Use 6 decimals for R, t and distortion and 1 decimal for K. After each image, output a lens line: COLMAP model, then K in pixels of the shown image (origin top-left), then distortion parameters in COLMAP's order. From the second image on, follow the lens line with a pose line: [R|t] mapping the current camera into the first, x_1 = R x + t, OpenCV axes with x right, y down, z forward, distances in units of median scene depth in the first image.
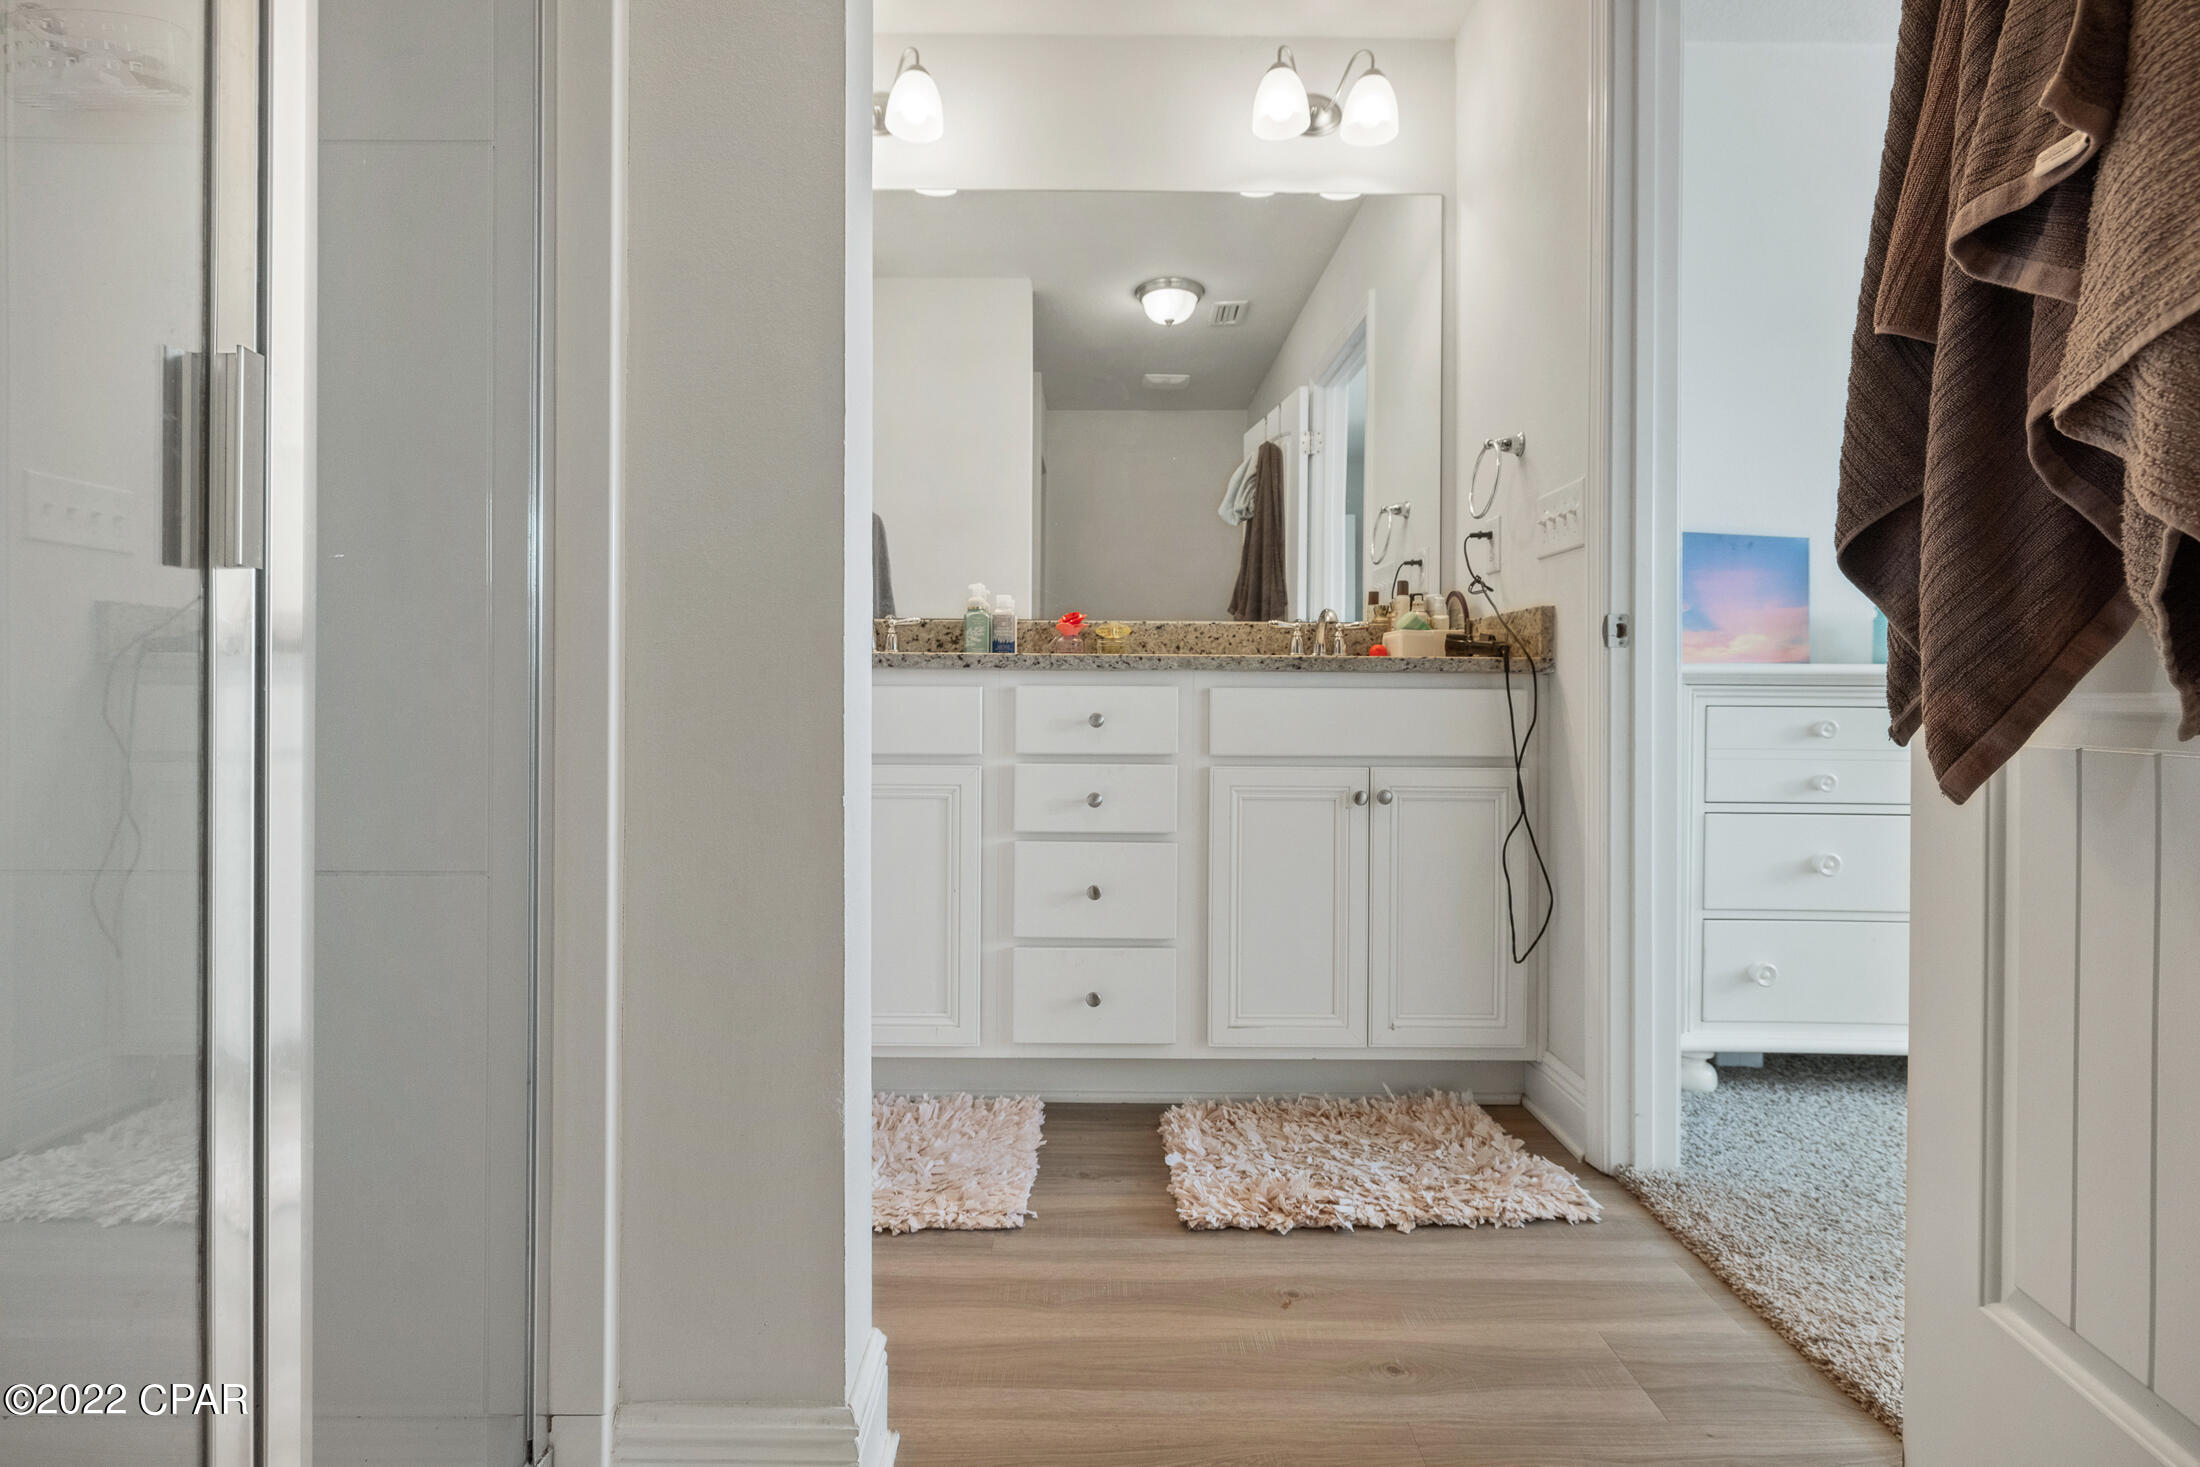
lens RADIAL K [[1027.3, 0, 1098.1], [0, 1027.3, 692.0], [0, 0, 1]] dist [0.000658, 0.000016]
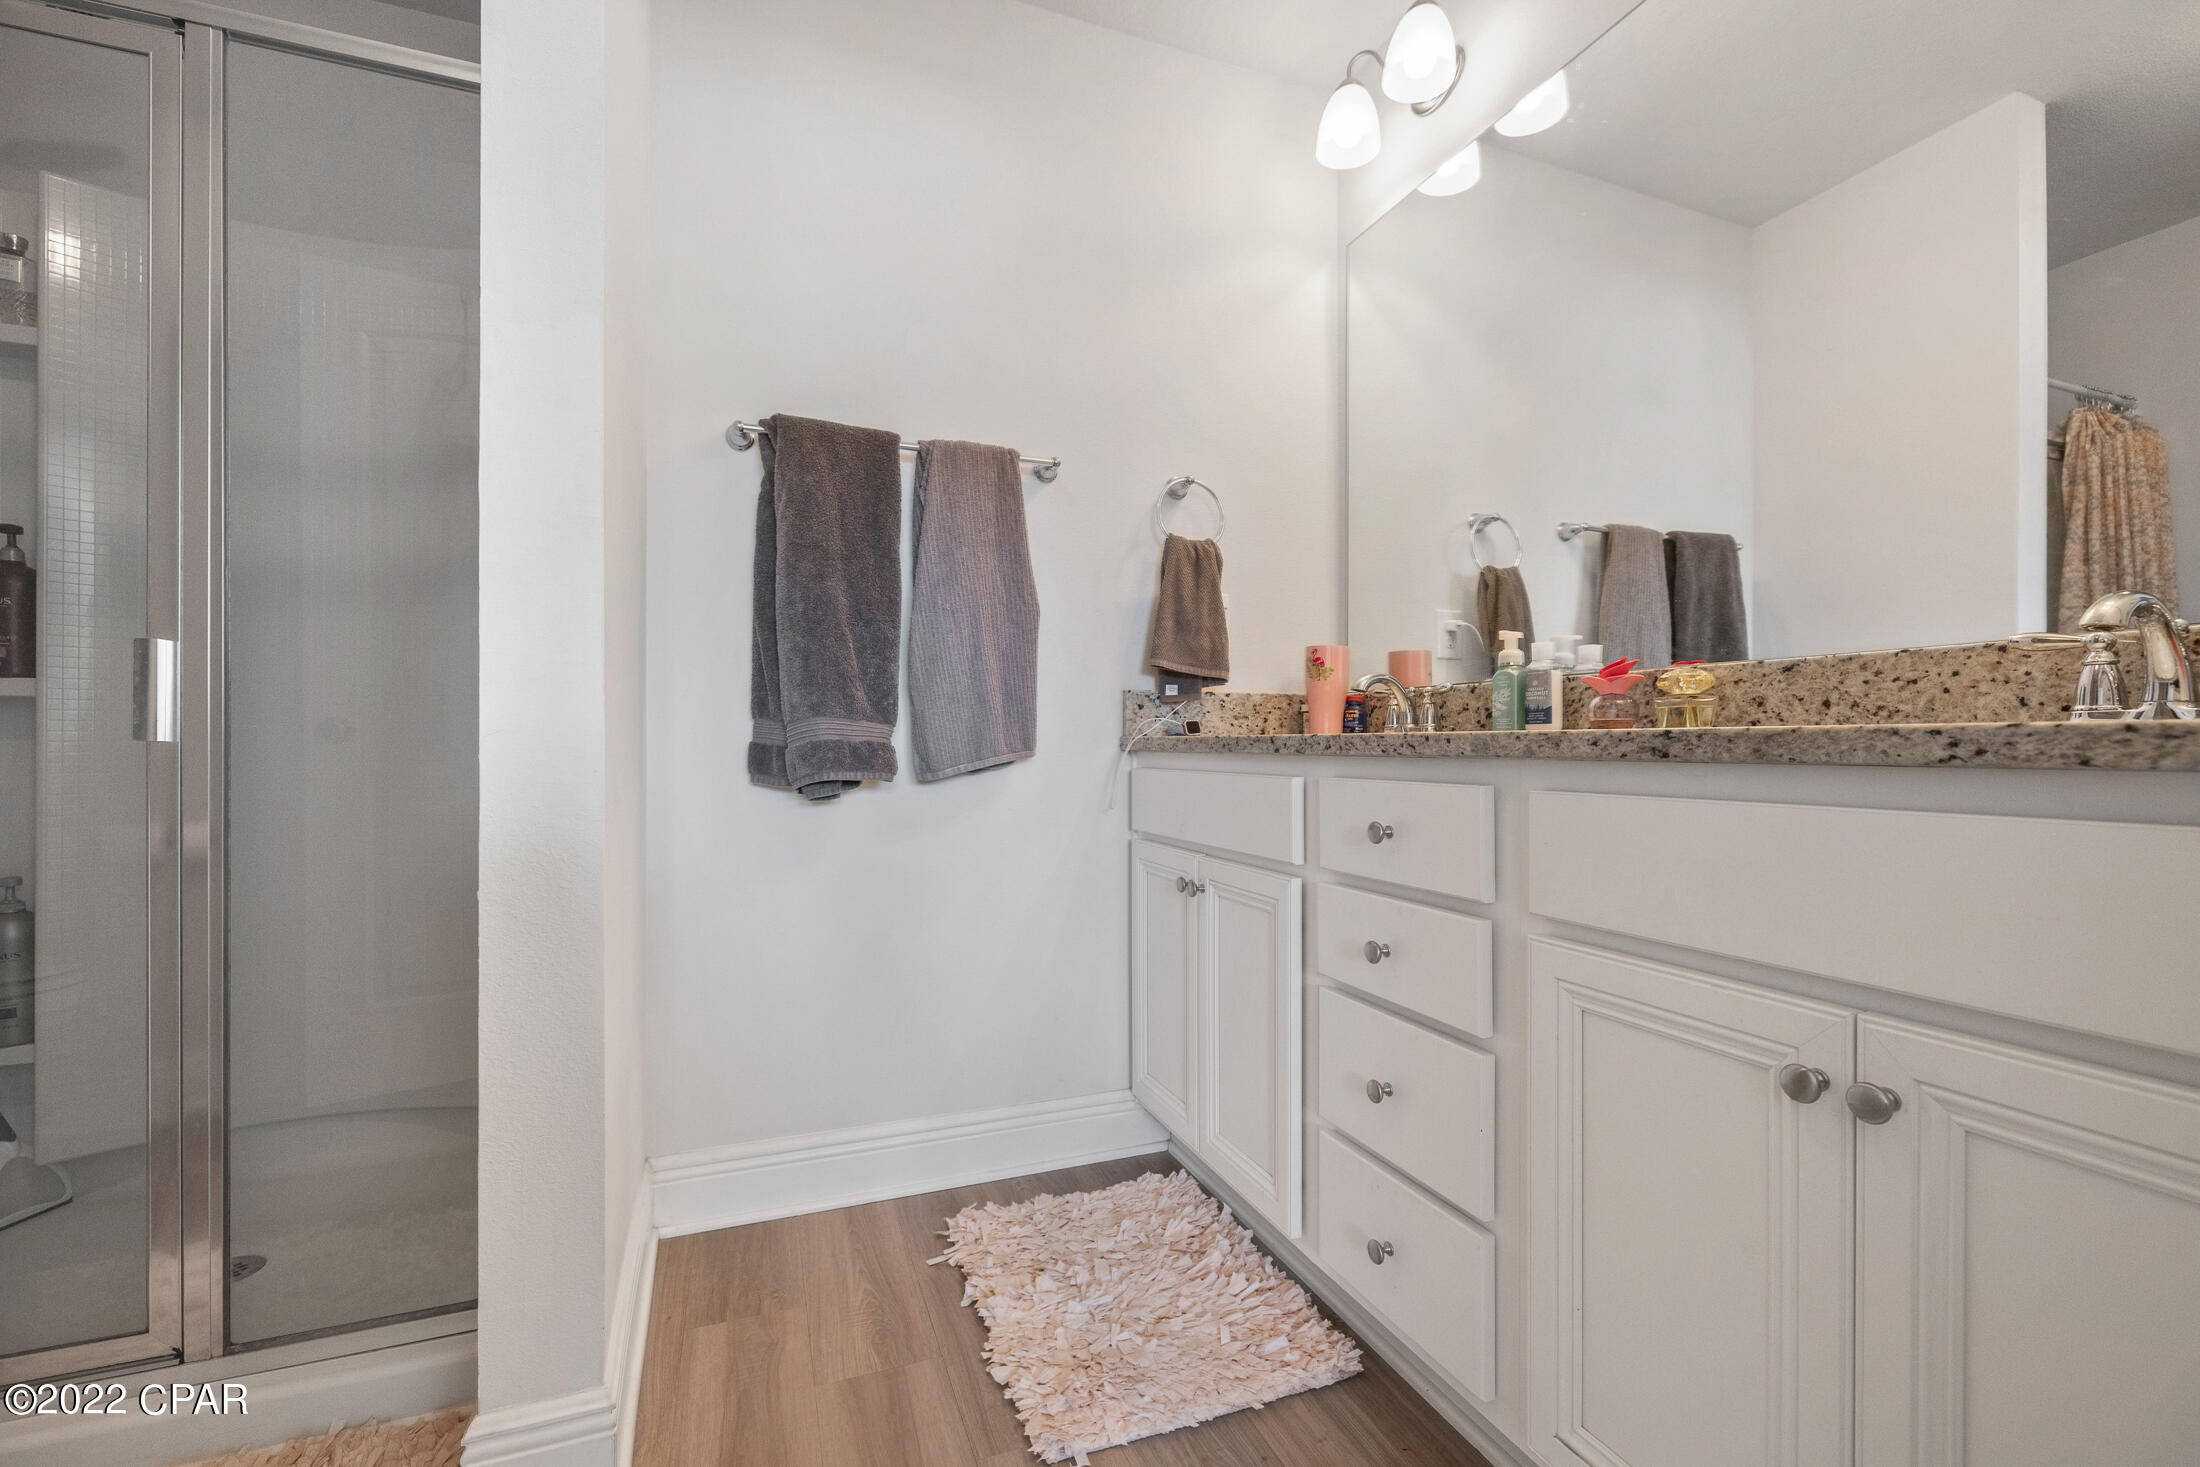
lens RADIAL K [[918.4, 0, 1100.0], [0, 918.4, 733.5], [0, 0, 1]] dist [-0.000686, -0.000113]
pose [[0.354375, -0.016908, -0.934951, 0.487343], [0.002134, 0.999849, -0.017273, -0.026600], [0.935101, 0.004126, 0.354357, 0.617357]]
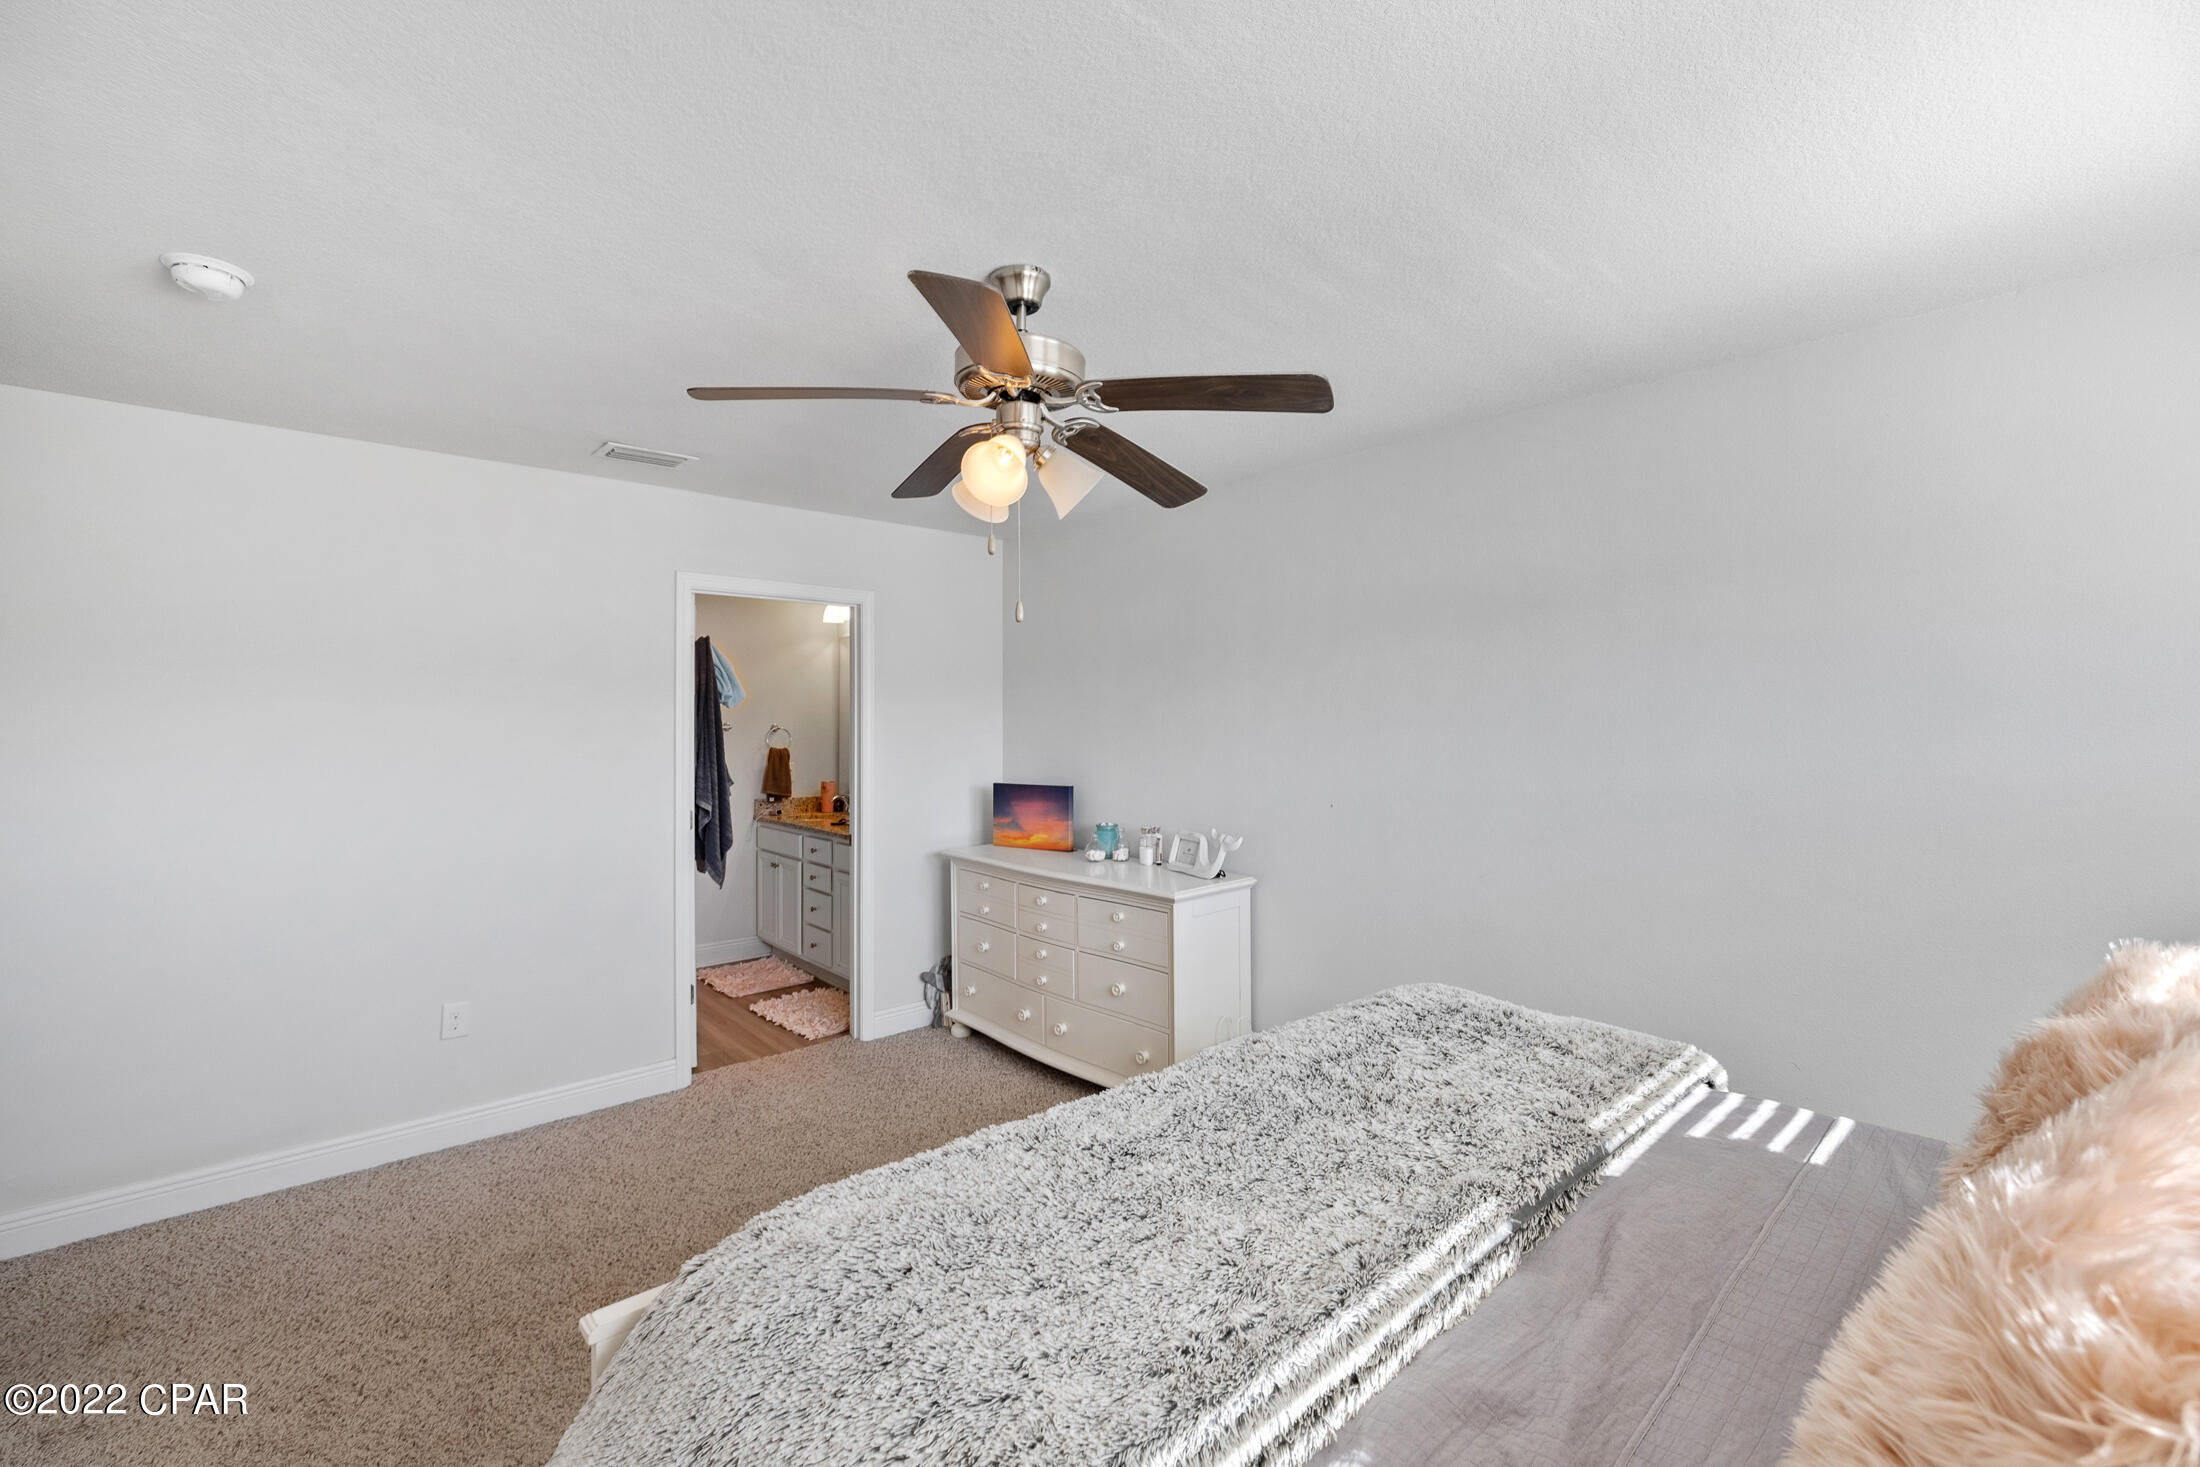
lens RADIAL K [[918.4, 0, 1100.0], [0, 918.4, 733.5], [0, 0, 1]] dist [-0.000686, -0.000113]
pose [[0.660787, 0.004177, -0.750562, 2.470508], [0.000968, 0.999979, 0.006417, -0.317131], [0.750573, -0.004966, 0.660769, -0.105690]]
